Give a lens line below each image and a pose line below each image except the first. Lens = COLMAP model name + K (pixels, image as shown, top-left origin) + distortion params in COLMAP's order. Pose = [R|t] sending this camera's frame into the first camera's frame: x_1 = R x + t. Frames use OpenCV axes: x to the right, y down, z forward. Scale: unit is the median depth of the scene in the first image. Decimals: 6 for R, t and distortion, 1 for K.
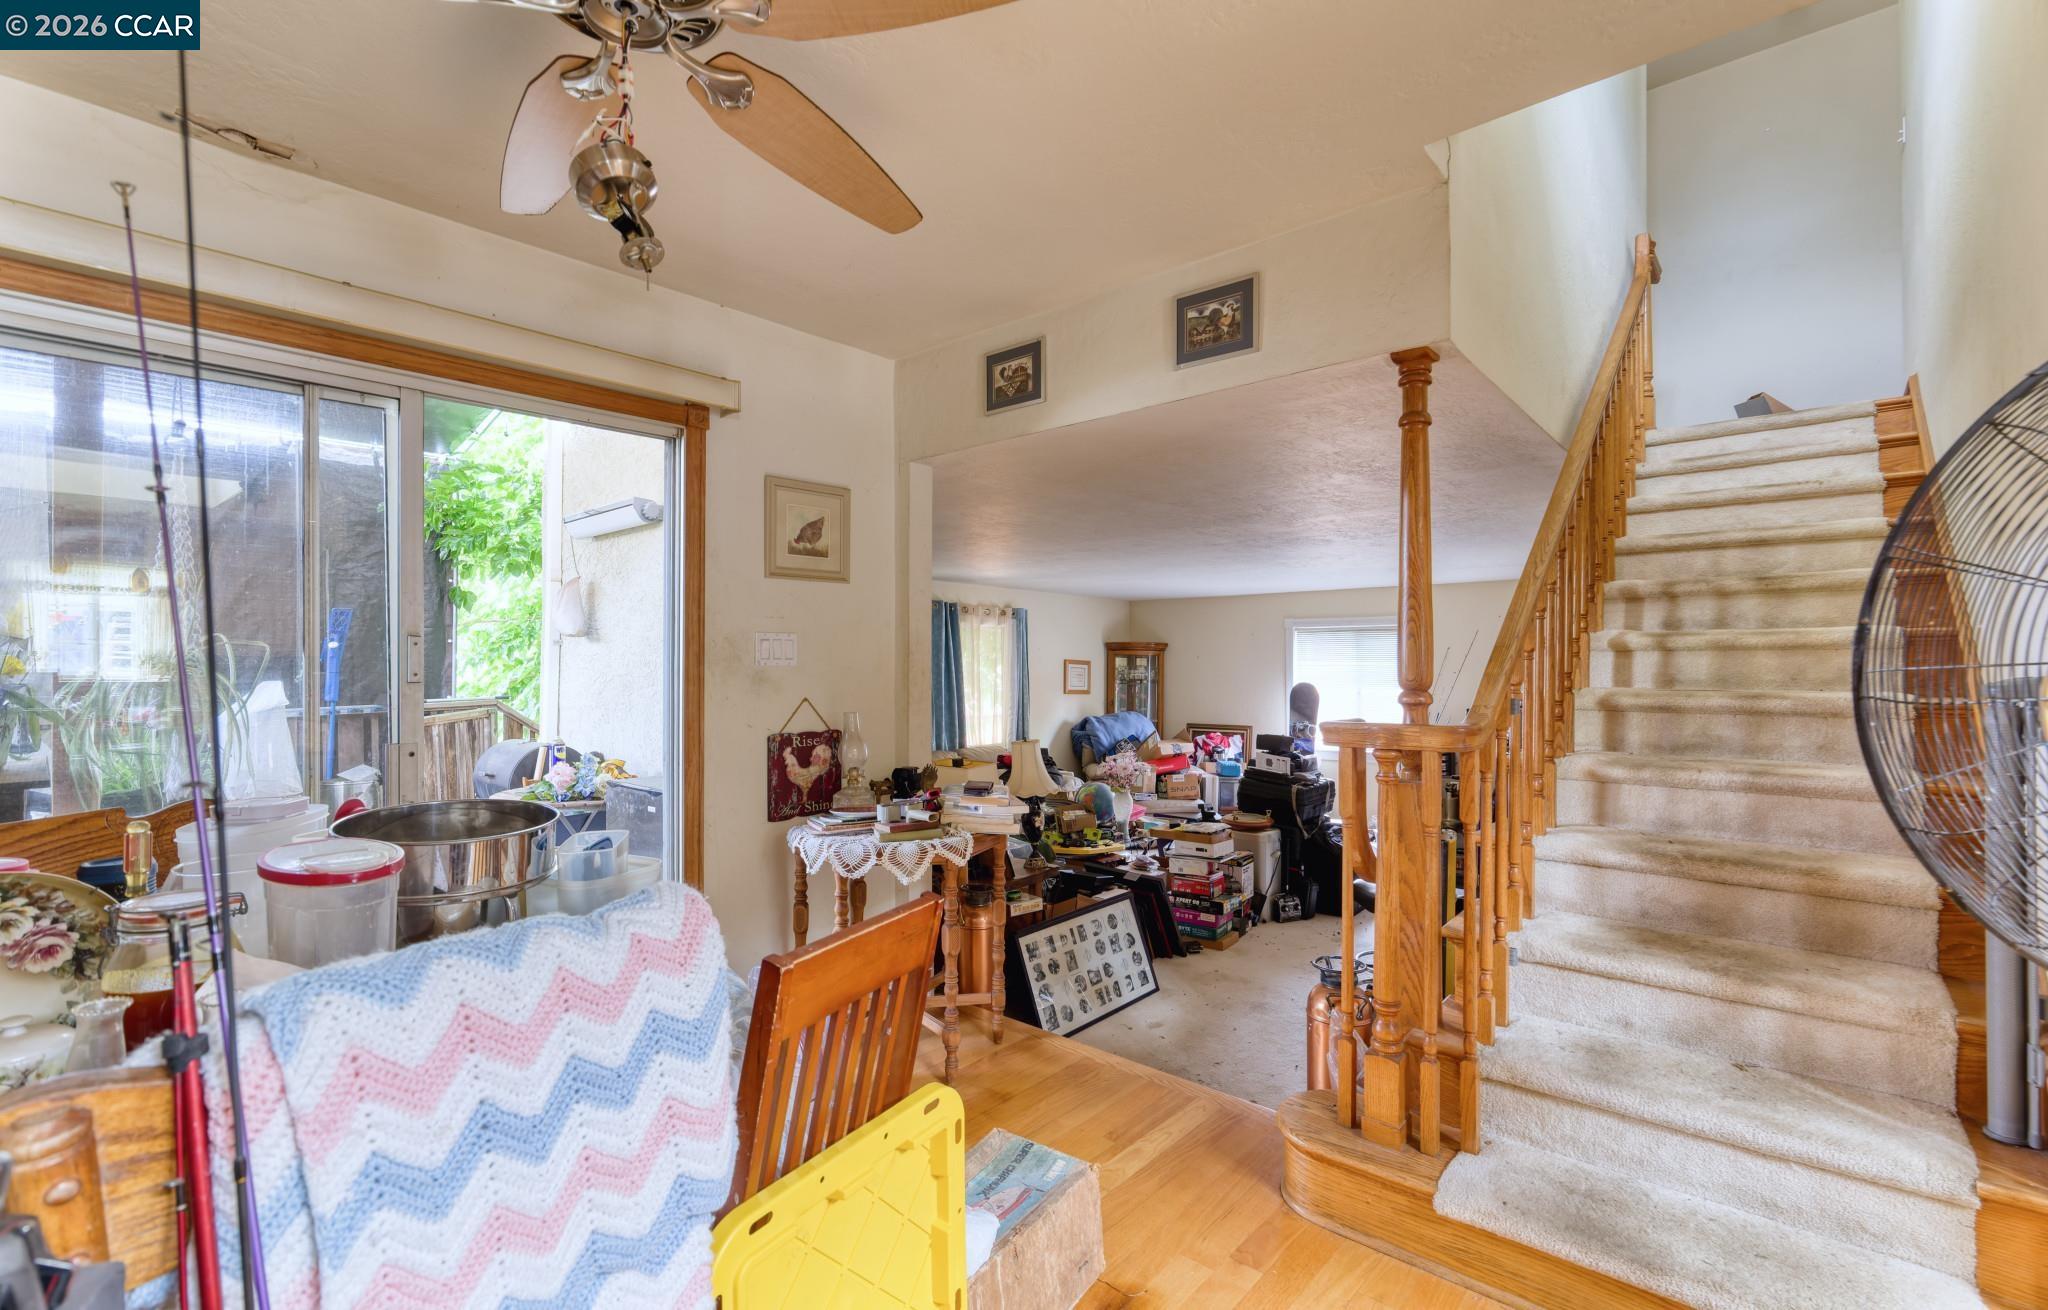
lens RADIAL K [[902.6, 0, 1038.9], [0, 902.6, 656.5], [0, 0, 1]] dist [0.001054, -0.000901]
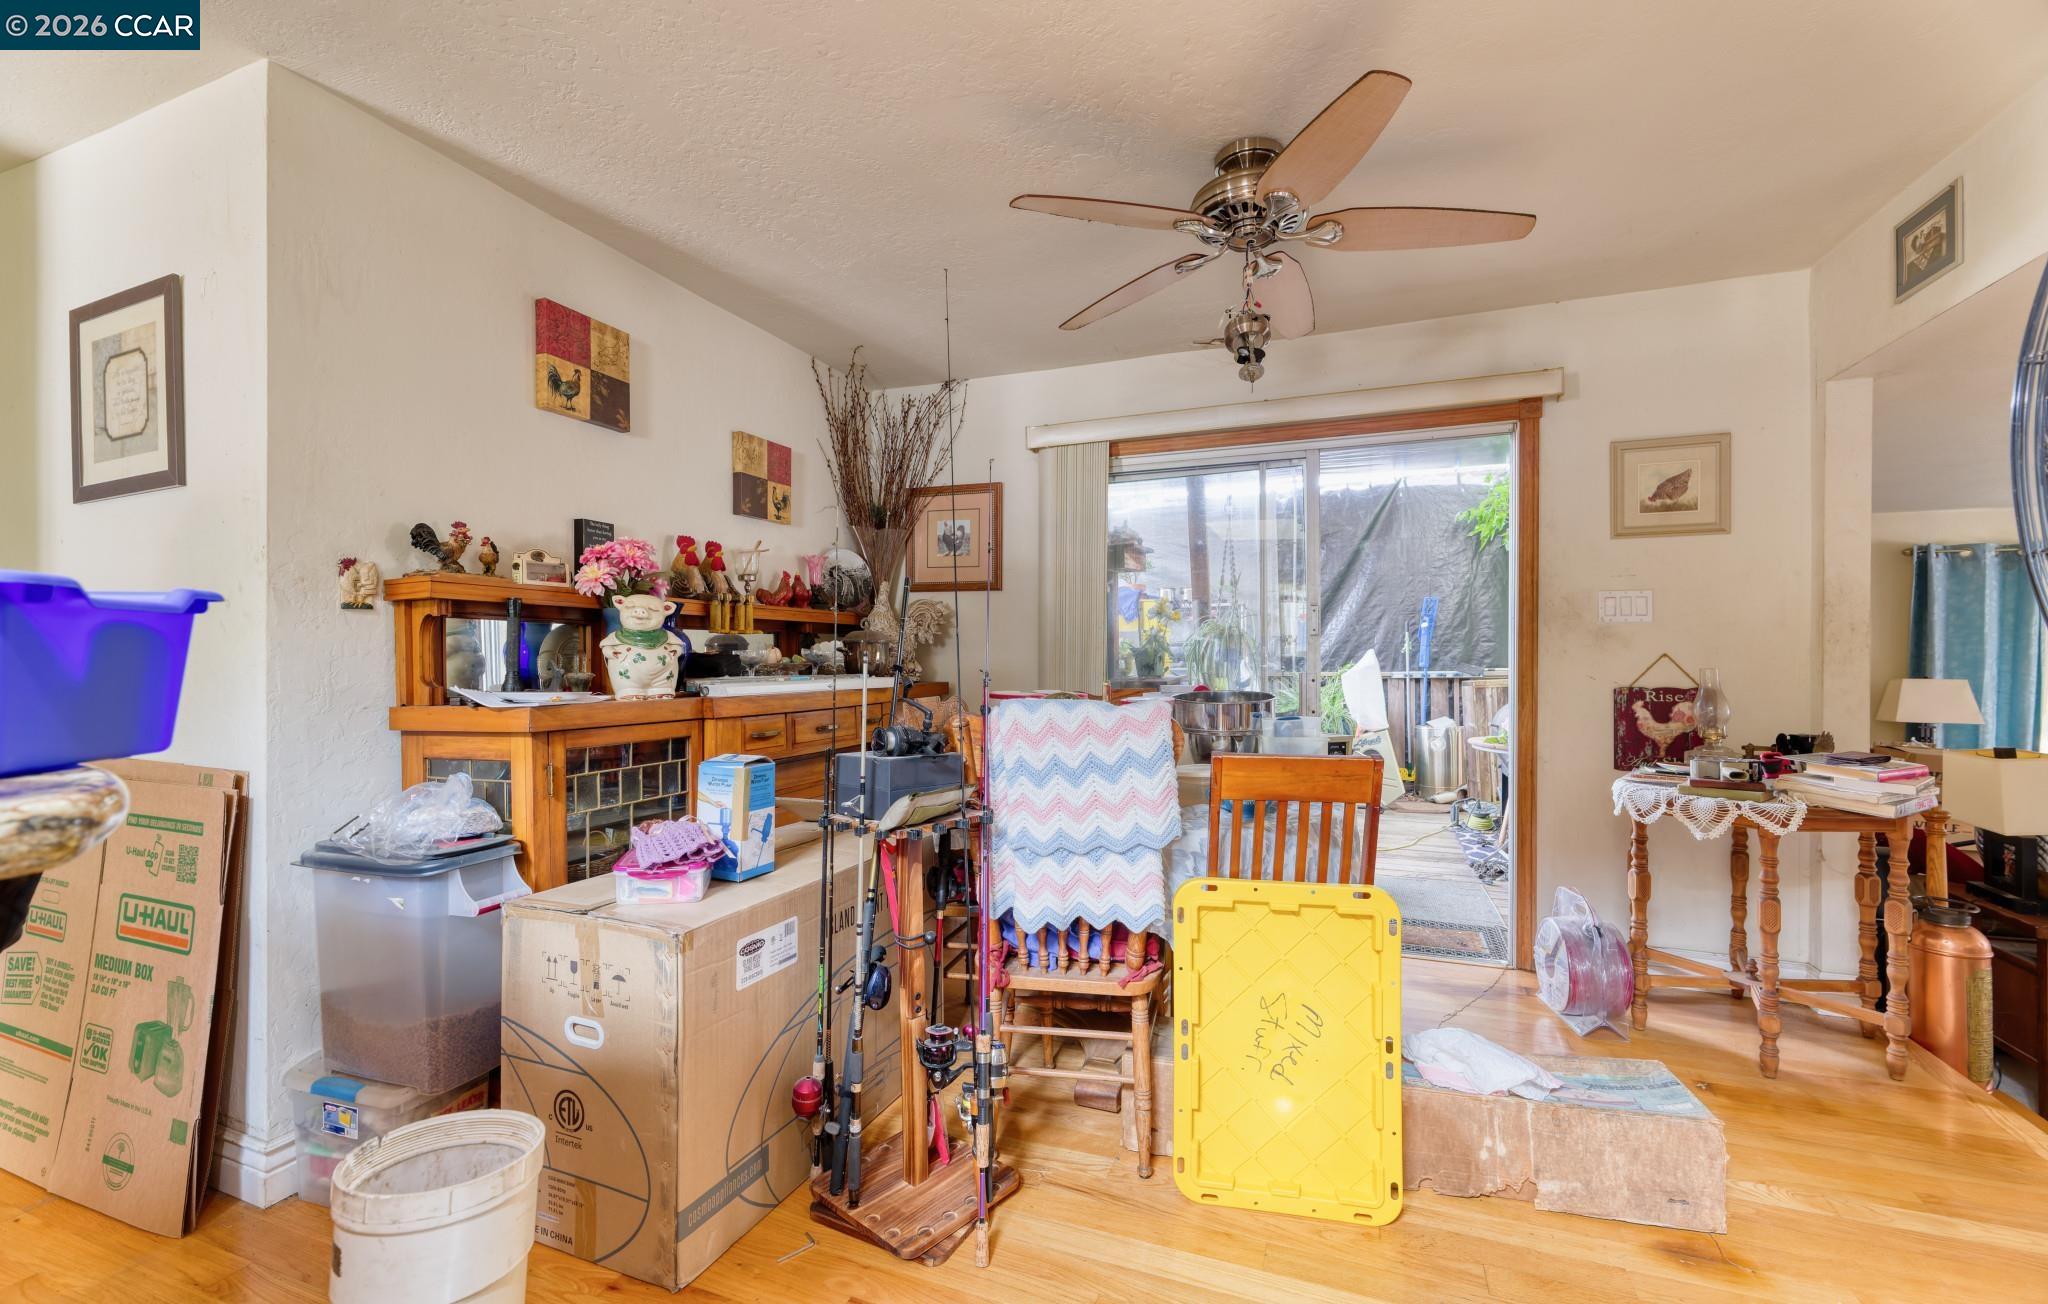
lens RADIAL K [[856.2, 0, 1016.9], [0, 856.2, 657.5], [0, 0, 1]] dist [-0.001498, 0.000382]
pose [[0.335418, 0.006874, -0.942044, 0.221197], [0.006302, 0.999935, 0.009540, 0.020287], [0.942048, -0.009137, 0.335353, 0.001329]]
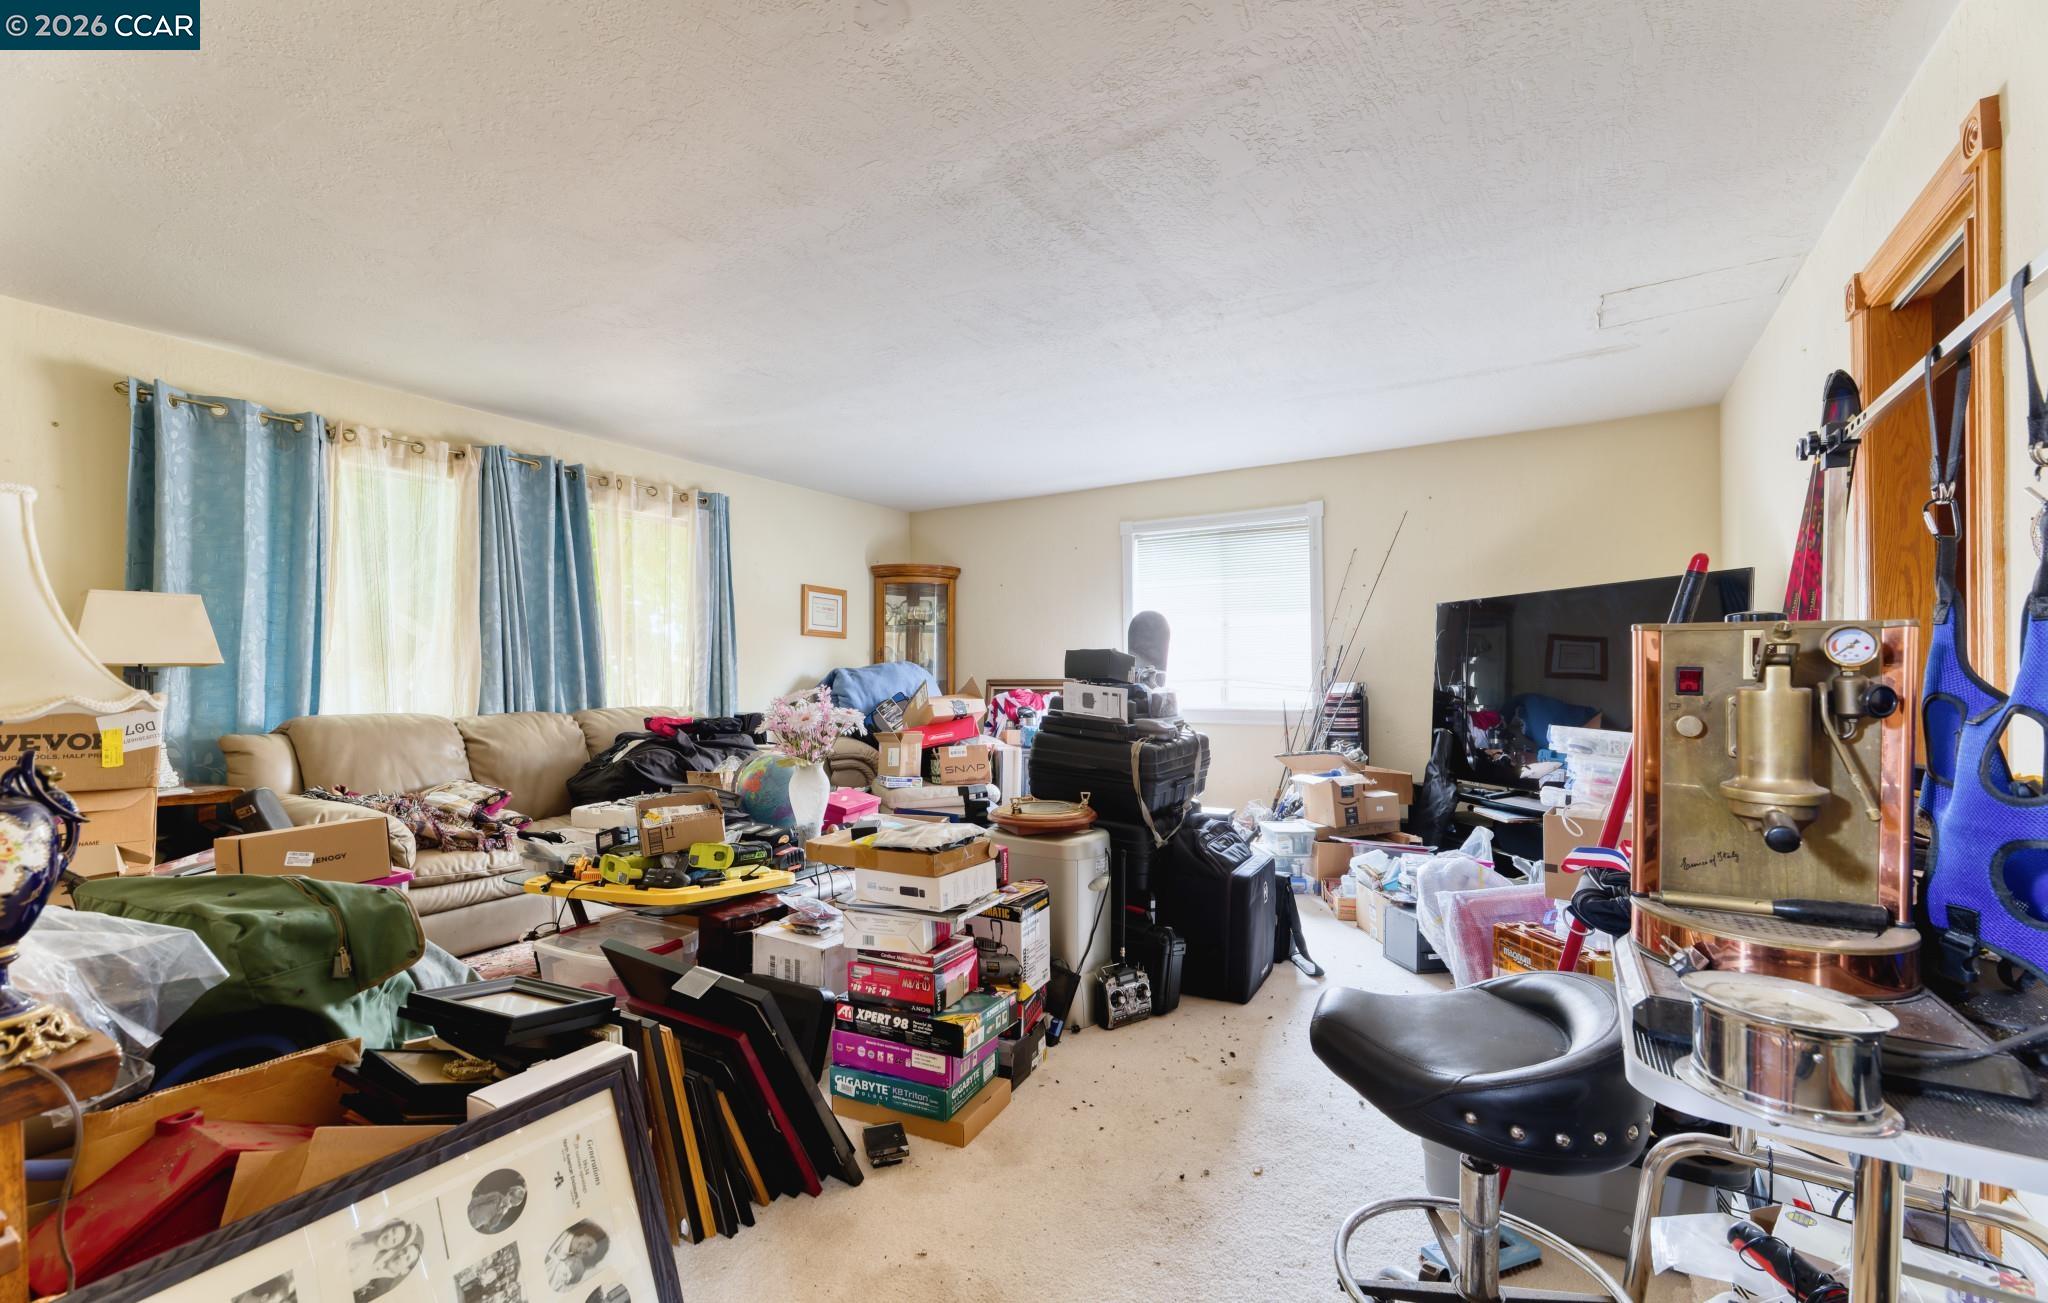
lens RADIAL K [[856.2, 0, 1031.2], [0, 856.2, 665.7], [0, 0, 1]] dist [-0.001498, 0.000382]
pose [[0.987931, -0.009006, 0.154634, 0.169033], [0.008624, 0.999958, 0.003142, 0.109415], [-0.154656, -0.001771, 0.987967, 0.597855]]
